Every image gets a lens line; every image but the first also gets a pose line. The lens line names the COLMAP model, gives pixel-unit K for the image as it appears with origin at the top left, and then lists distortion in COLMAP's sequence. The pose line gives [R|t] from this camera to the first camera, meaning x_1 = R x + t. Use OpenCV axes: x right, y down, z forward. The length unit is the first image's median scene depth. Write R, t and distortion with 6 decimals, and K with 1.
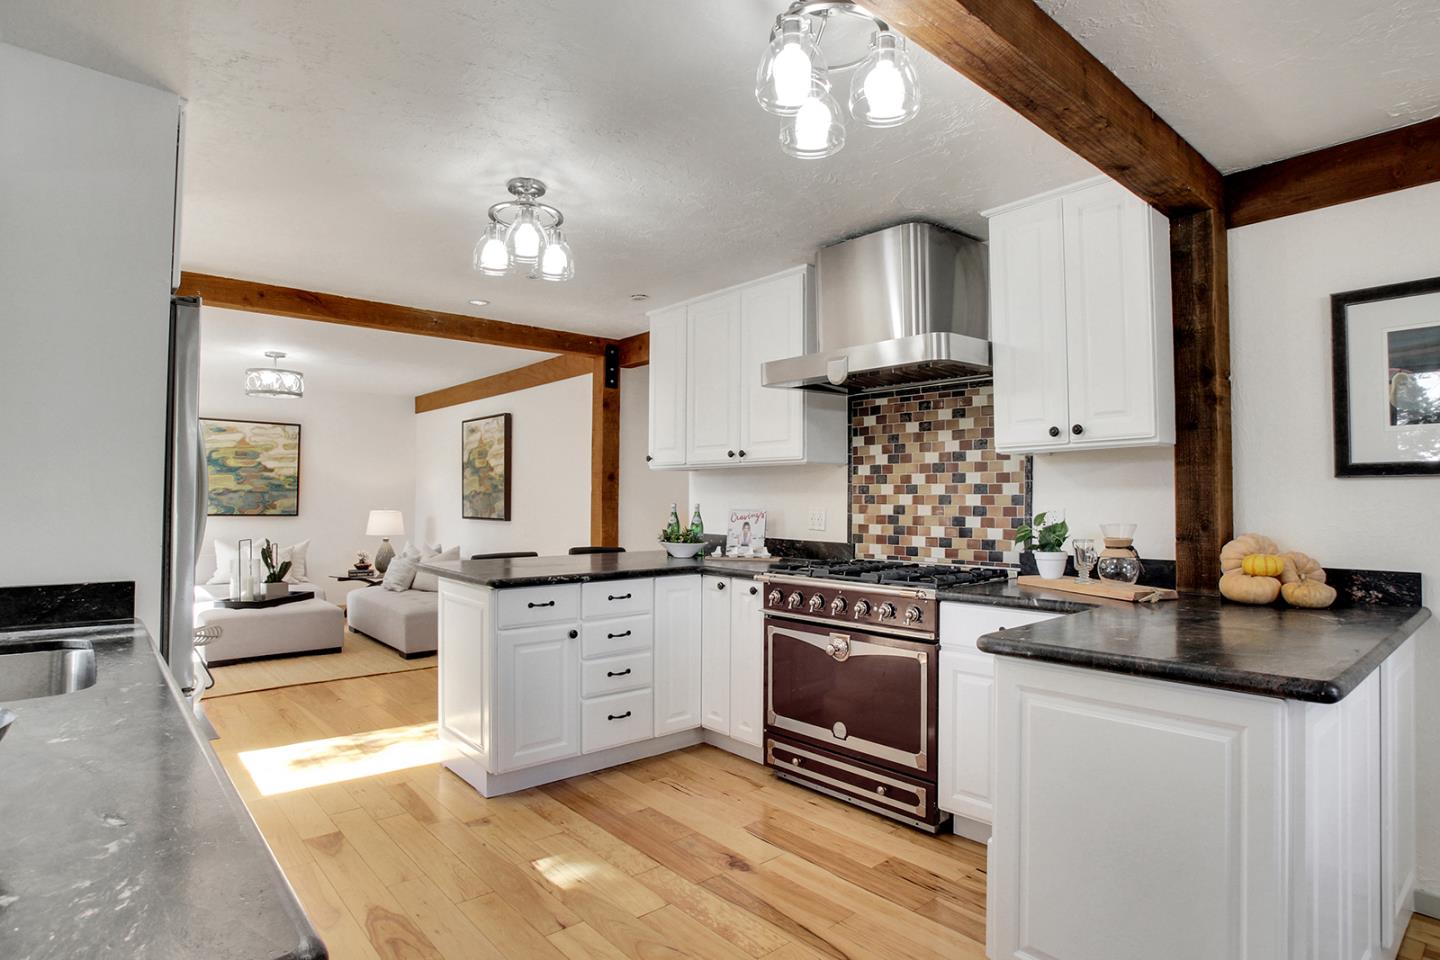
lens RADIAL K [[819.6, 0, 732.8], [0, 819.6, 483.6], [0, 0, 1]] dist [-0.027020, -0.000432]
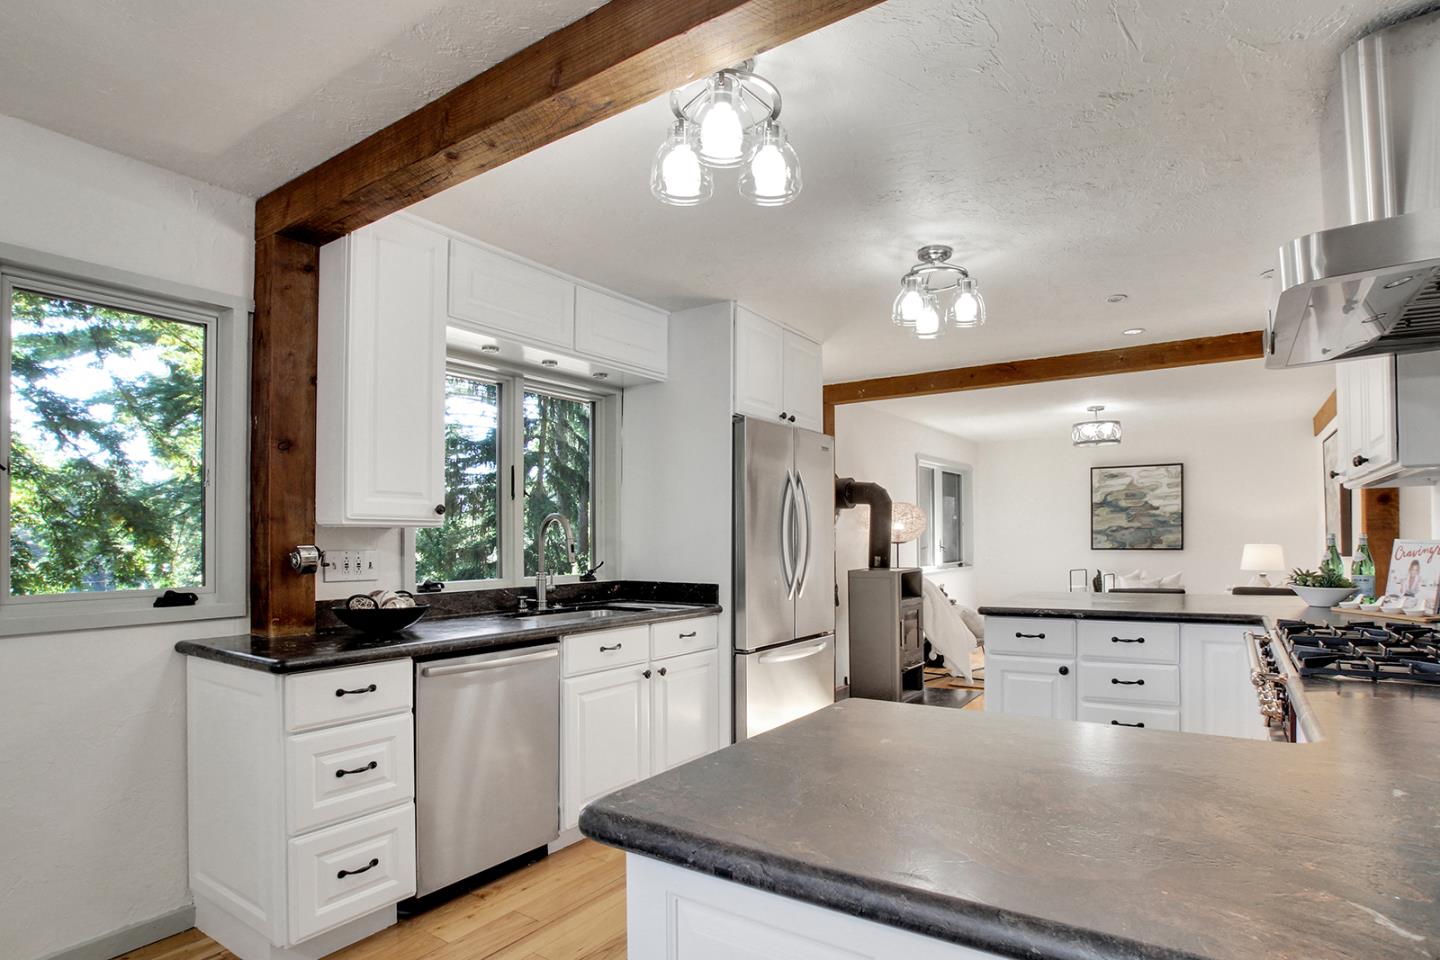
lens RADIAL K [[765.9, 0, 742.8], [0, 765.9, 530.9], [0, 0, 1]] dist [-0.031542, 0.013163]
pose [[0.320937, -0.019042, -0.946909, 0.227362], [0.032696, 0.999425, -0.009016, 0.005288], [0.946536, -0.028067, 0.321375, 0.144202]]
